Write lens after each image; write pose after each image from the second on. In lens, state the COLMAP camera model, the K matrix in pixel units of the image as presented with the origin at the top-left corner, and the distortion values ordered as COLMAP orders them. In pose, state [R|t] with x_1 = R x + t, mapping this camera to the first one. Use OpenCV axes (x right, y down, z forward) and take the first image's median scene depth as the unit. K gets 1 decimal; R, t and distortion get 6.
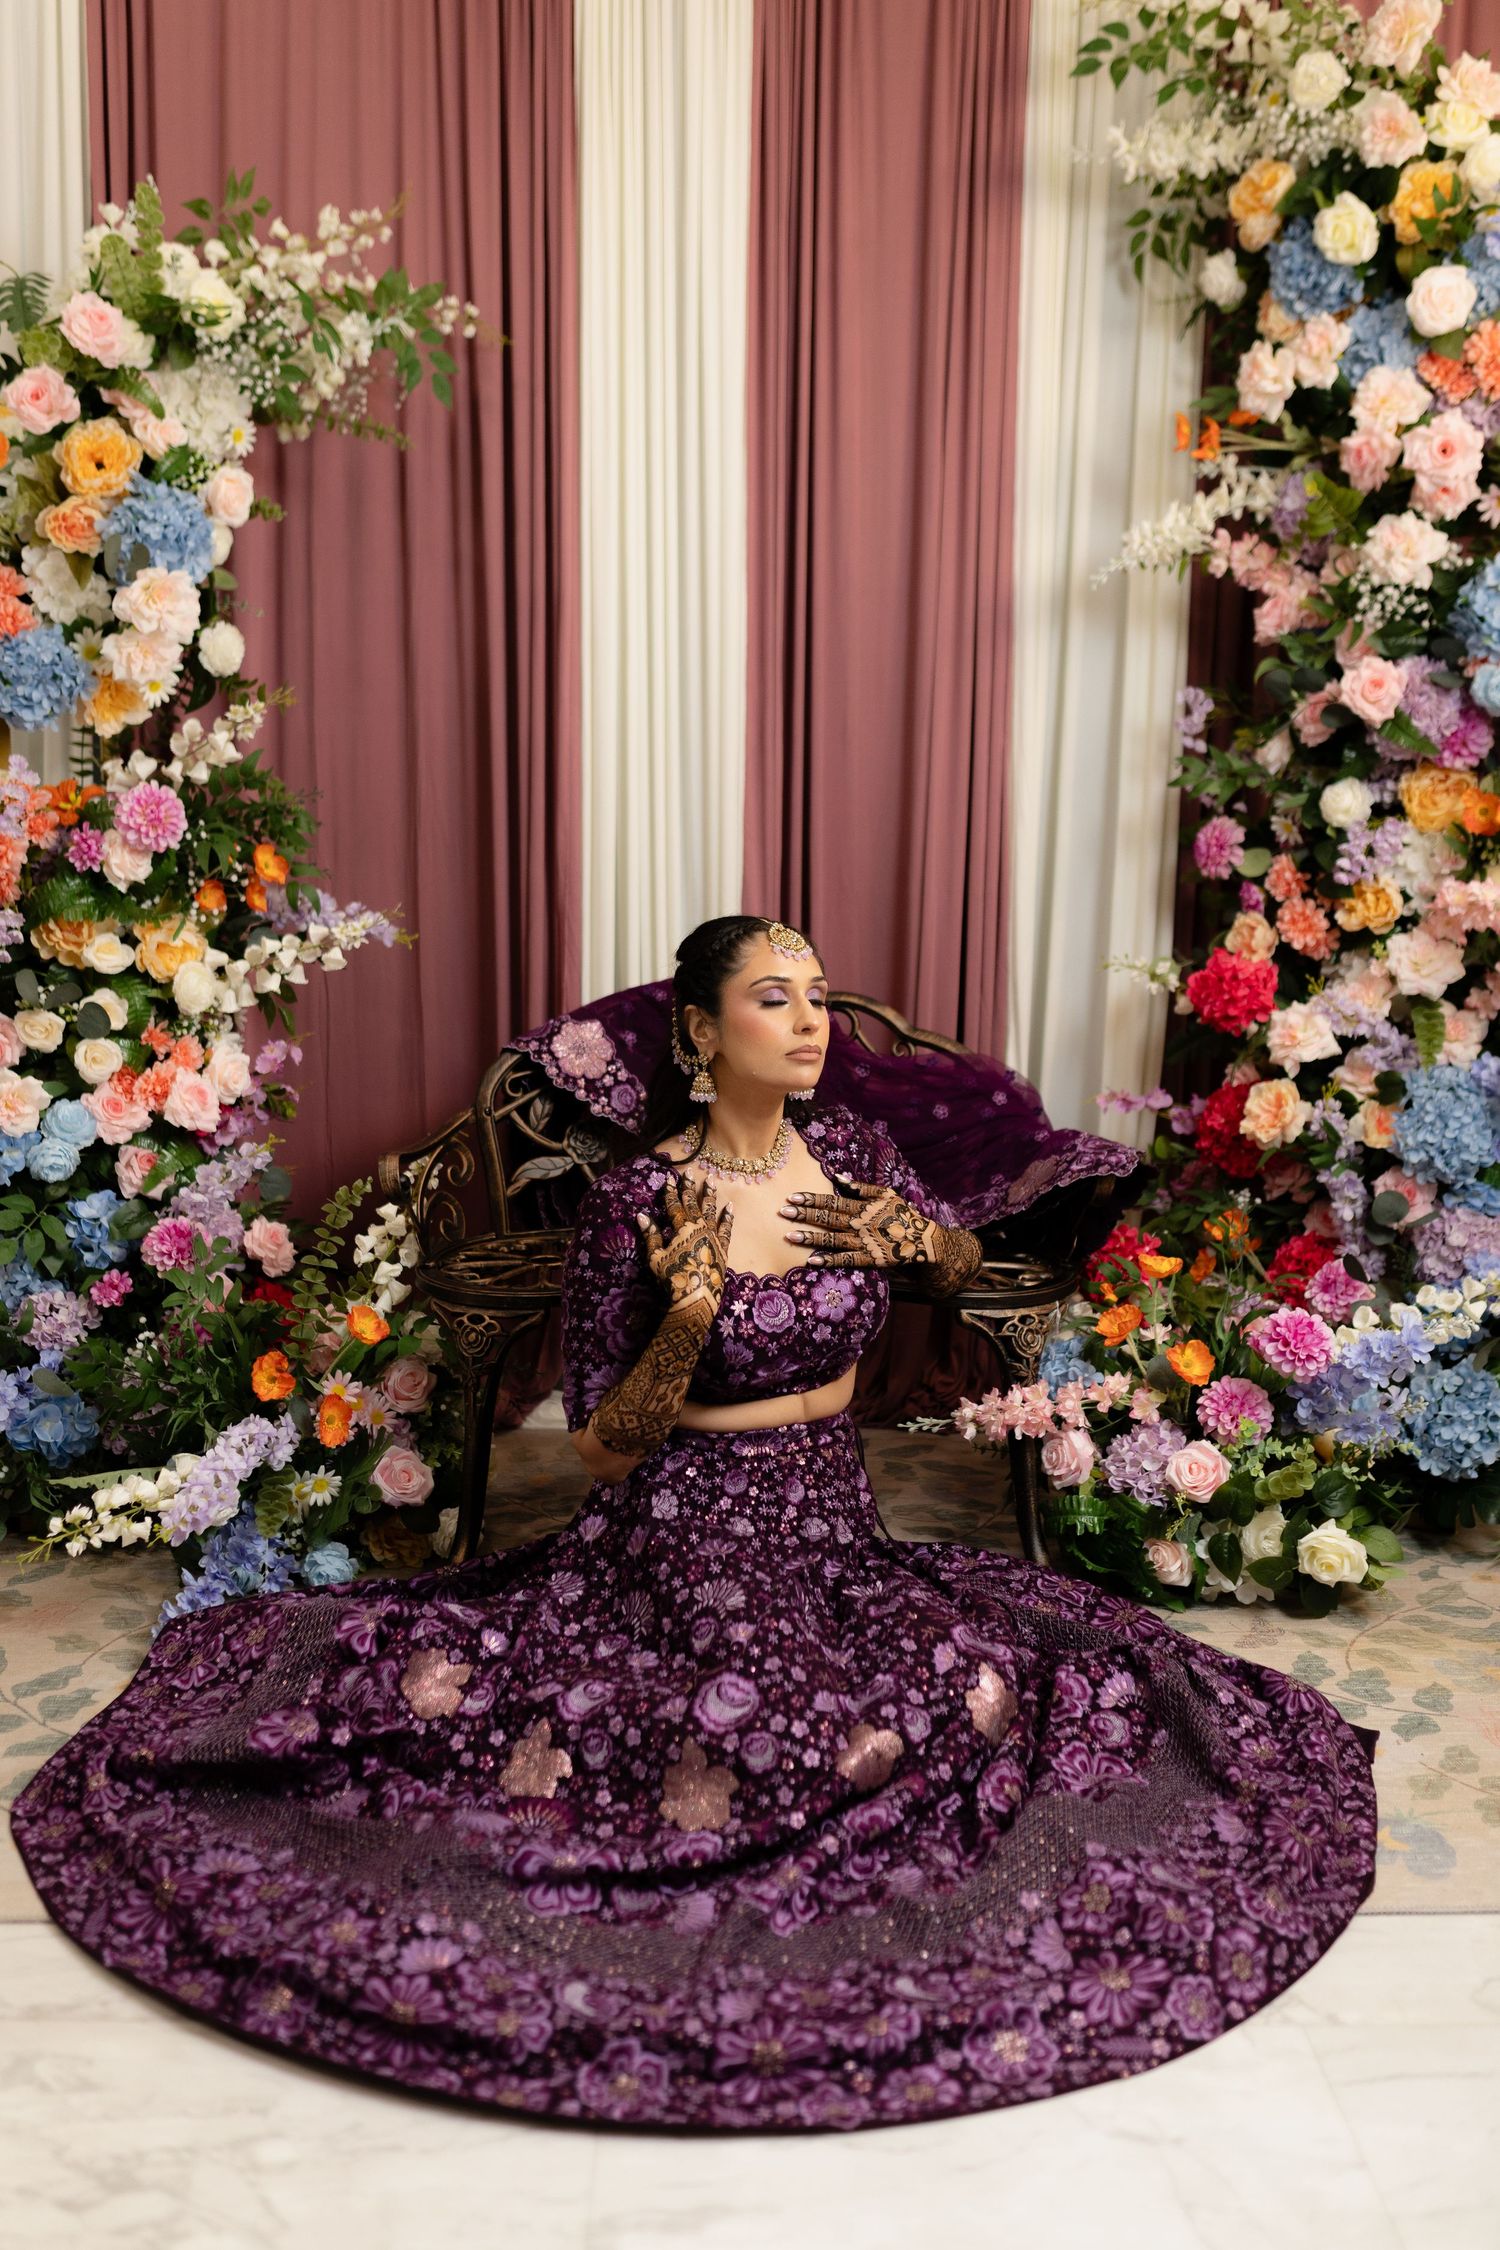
lens RADIAL K [[2277.3, 0, 750.0], [0, 2277.3, 1125.0], [0, 0, 1]] dist [0.004054, 0.000754]
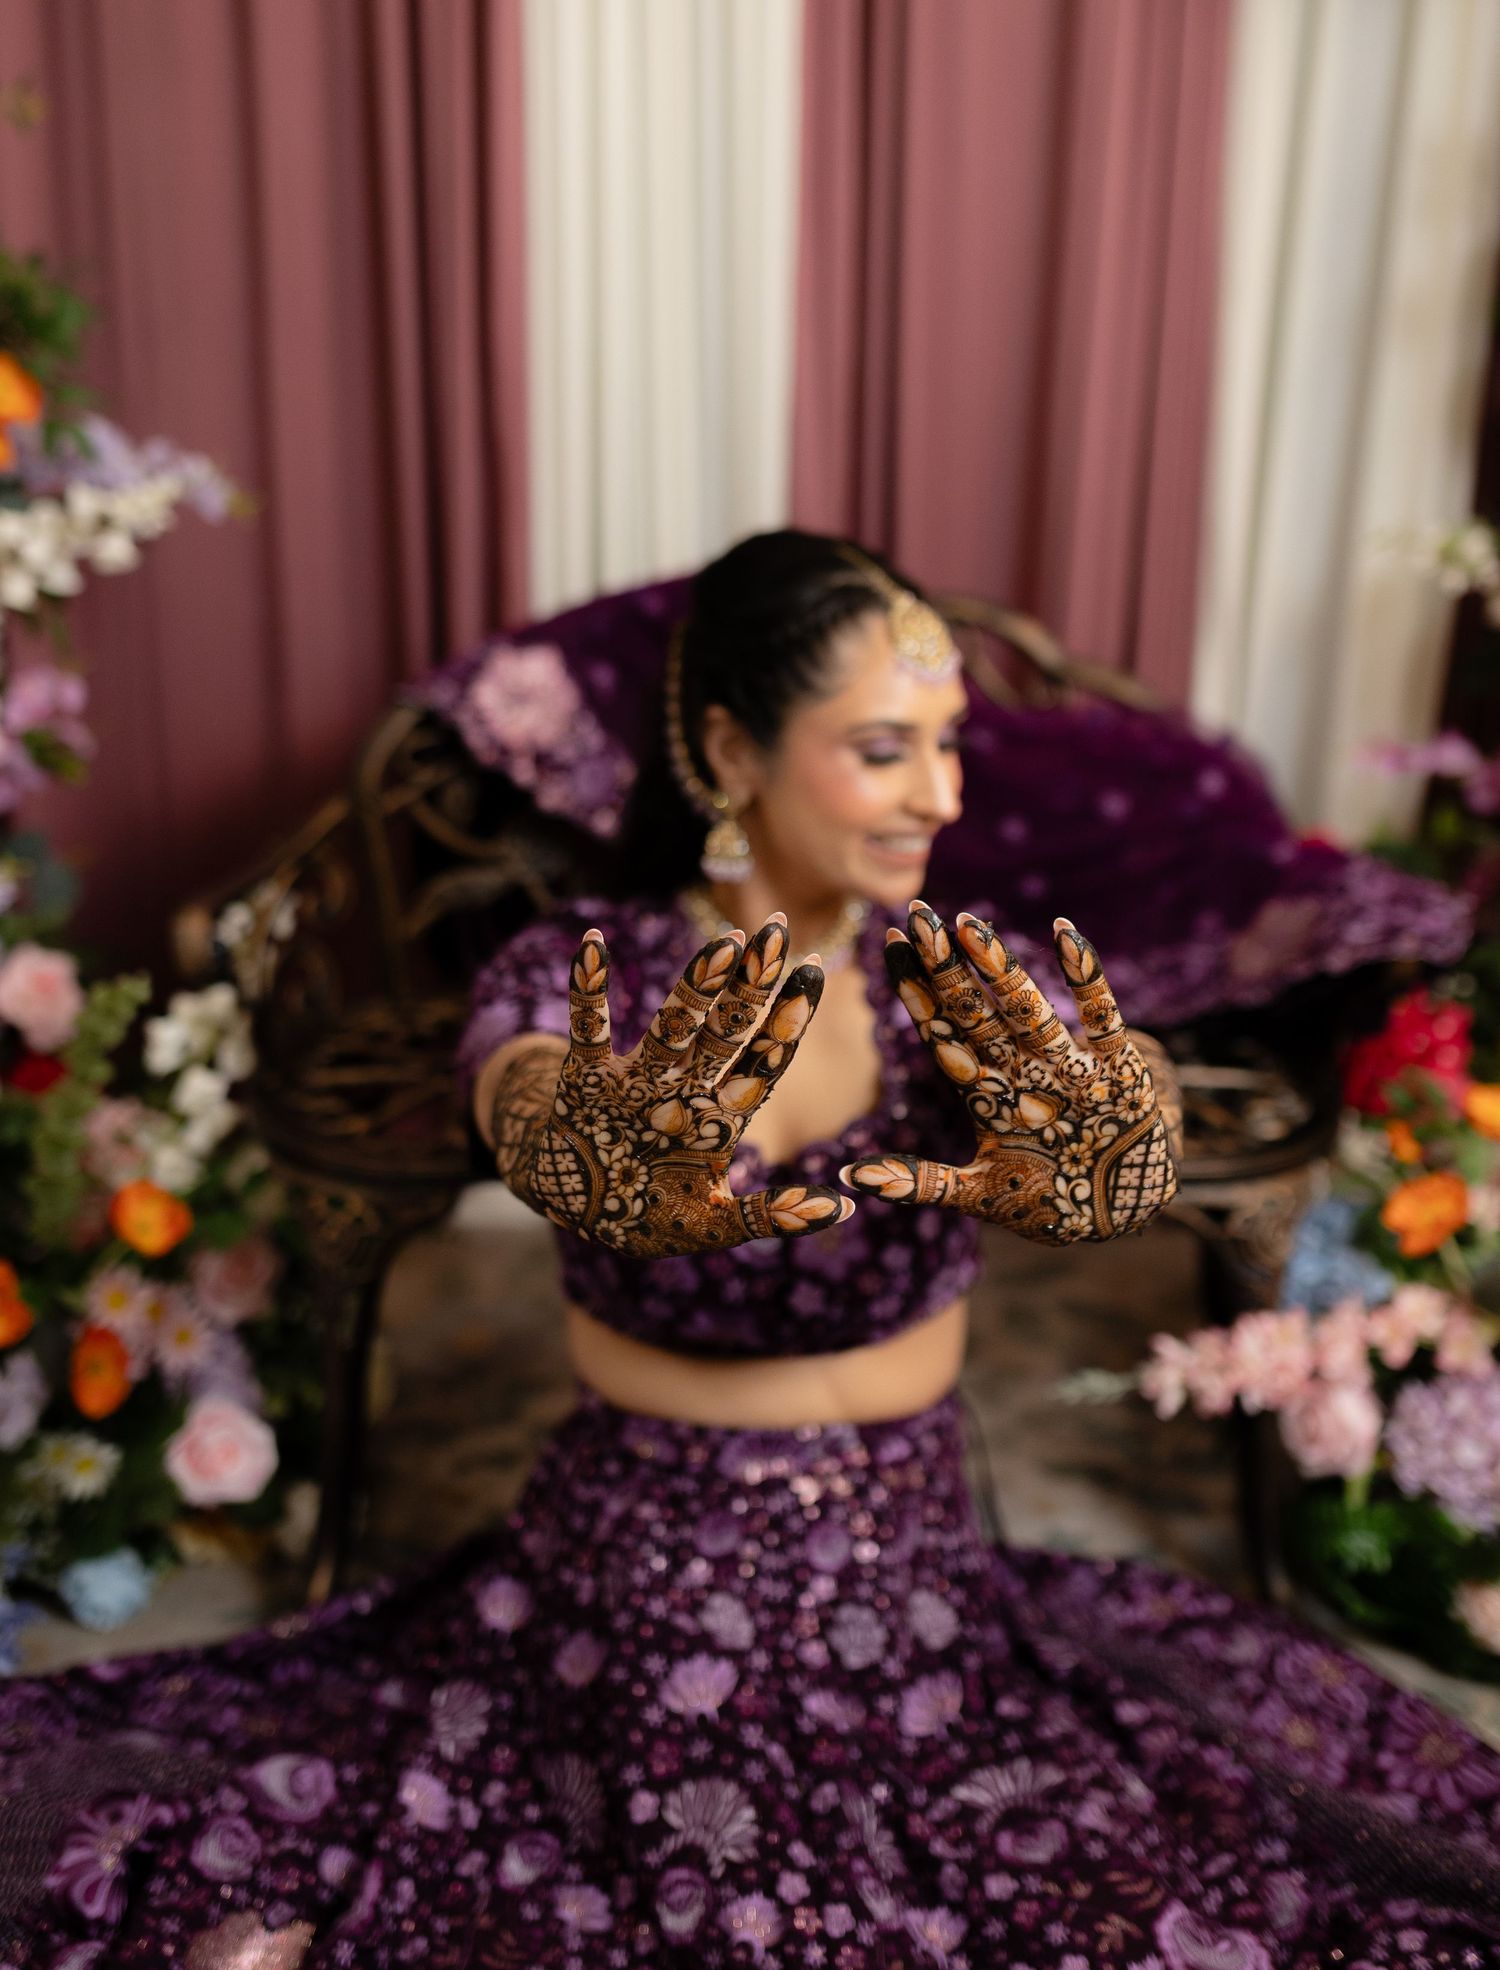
lens RADIAL K [[2035.4, 0, 810.7], [0, 2035.4, 985.8], [0, 0, 1]] dist [0.001509, 0.020483]
pose [[0.999702, -0.002368, -0.024288, 0.017159], [0.007053, 0.980838, 0.194698, -0.066868], [0.023362, -0.194812, 0.980562, 0.474901]]
